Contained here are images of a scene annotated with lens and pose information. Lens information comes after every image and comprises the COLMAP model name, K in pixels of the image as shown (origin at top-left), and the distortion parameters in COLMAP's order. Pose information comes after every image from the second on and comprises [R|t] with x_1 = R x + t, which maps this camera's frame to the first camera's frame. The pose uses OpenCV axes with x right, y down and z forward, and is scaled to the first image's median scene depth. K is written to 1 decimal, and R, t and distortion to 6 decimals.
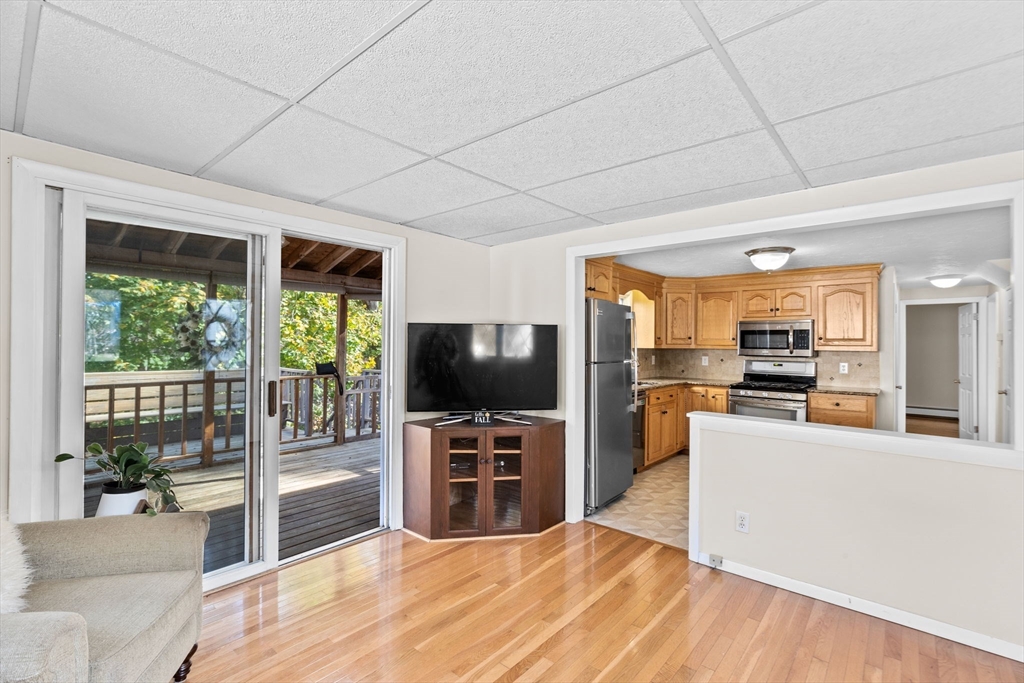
lens RADIAL K [[461.2, 0, 518.6], [0, 461.2, 340.6], [0, 0, 1]] dist [-0.006840, 0.003595]
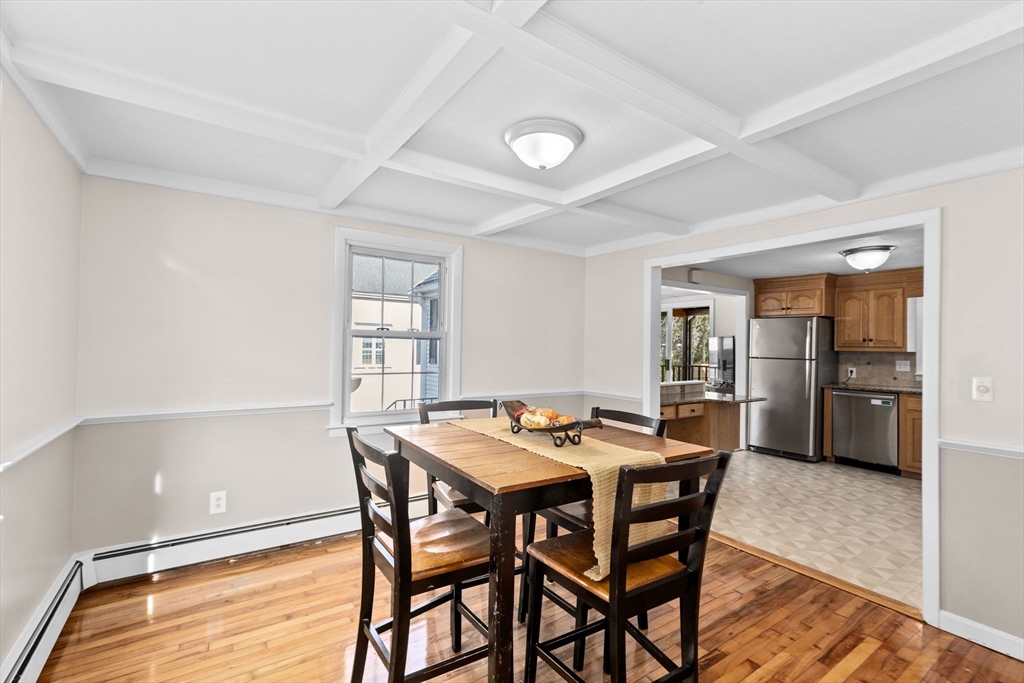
lens RADIAL K [[461.2, 0, 518.6], [0, 461.2, 340.6], [0, 0, 1]] dist [-0.006840, 0.003595]
pose [[-0.254622, -0.024369, -0.966734, 1.332885], [-0.011447, 0.999688, -0.022185, 0.023678], [0.966973, 0.005417, -0.254822, 0.416679]]
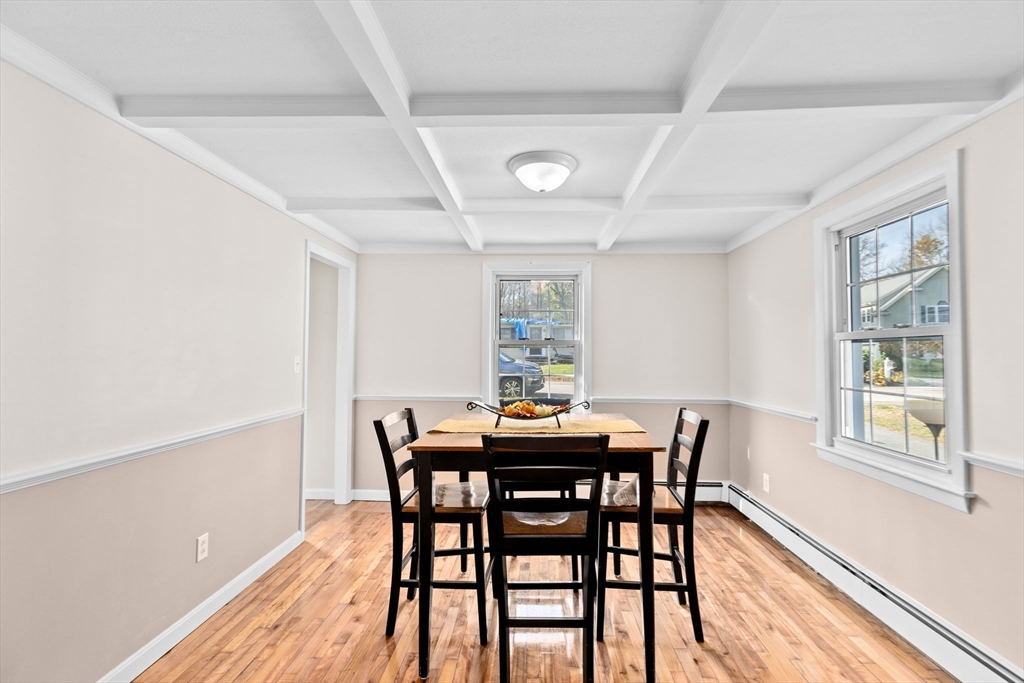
lens RADIAL K [[461.2, 0, 518.6], [0, 461.2, 340.6], [0, 0, 1]] dist [-0.006840, 0.003595]
pose [[-0.626475, 0.011938, 0.779350, 0.627952], [-0.015994, 0.999475, -0.028166, 0.025967], [-0.779277, -0.030110, -0.625955, 0.626759]]
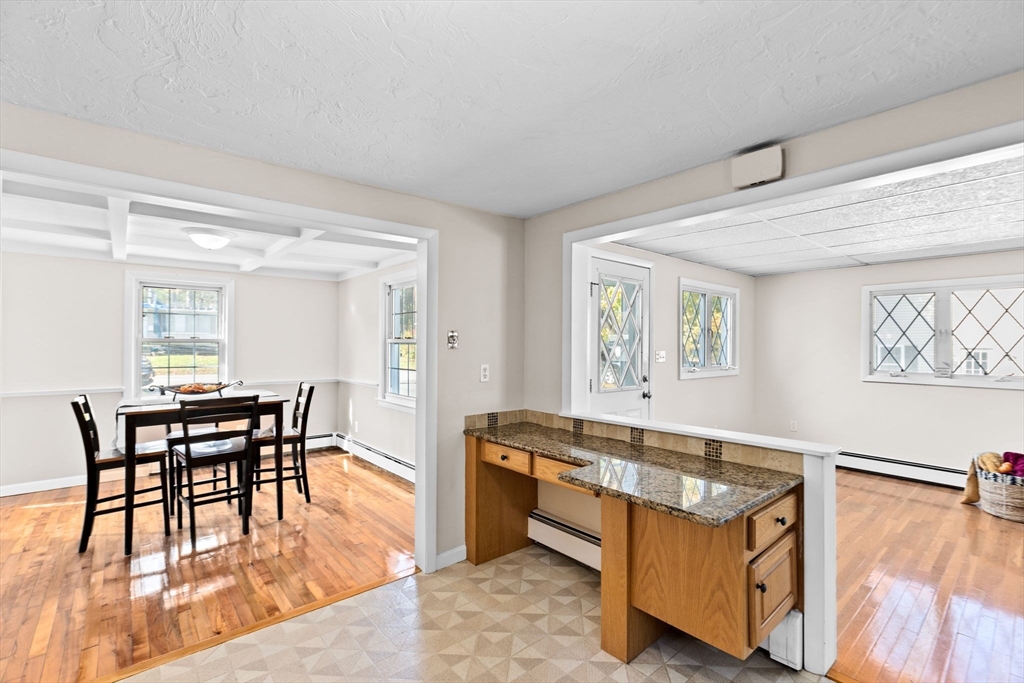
lens RADIAL K [[461.2, 0, 518.6], [0, 461.2, 340.6], [0, 0, 1]] dist [-0.006840, 0.003595]
pose [[-0.989814, -0.012546, 0.141816, 0.401449], [-0.014743, 0.999787, -0.014454, 0.011088], [-0.141604, -0.016397, -0.989788, 0.946433]]
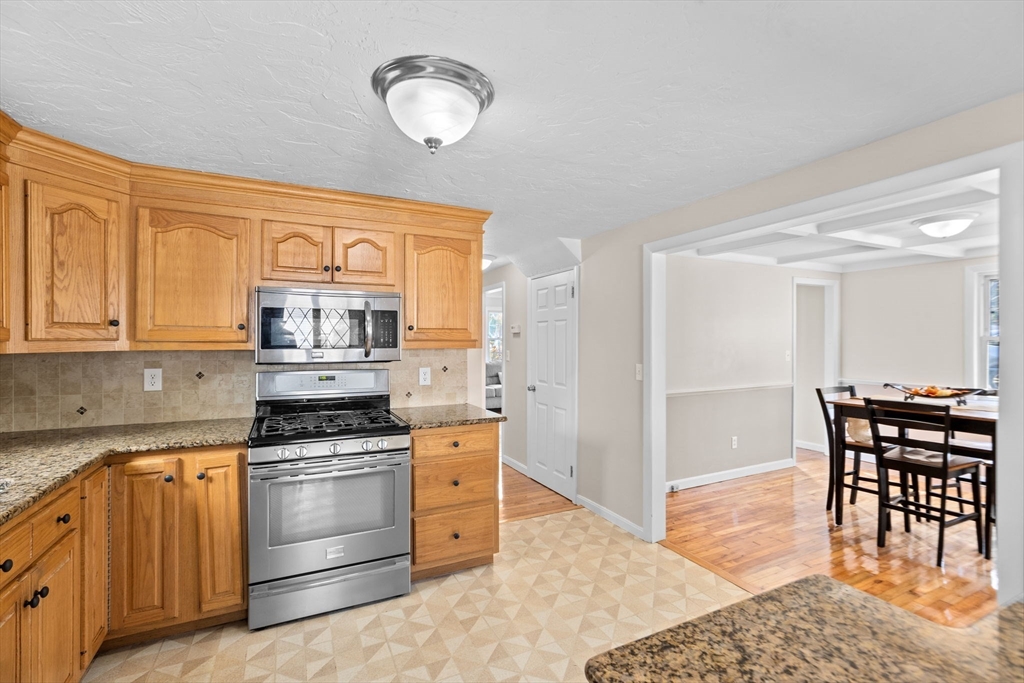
lens RADIAL K [[461.2, 0, 518.6], [0, 461.2, 340.6], [0, 0, 1]] dist [-0.006840, 0.003595]
pose [[0.387846, -0.011014, 0.921658, 0.176652], [-0.003074, 0.999908, 0.013243, 0.002863], [-0.921719, -0.007969, 0.387776, 0.623504]]
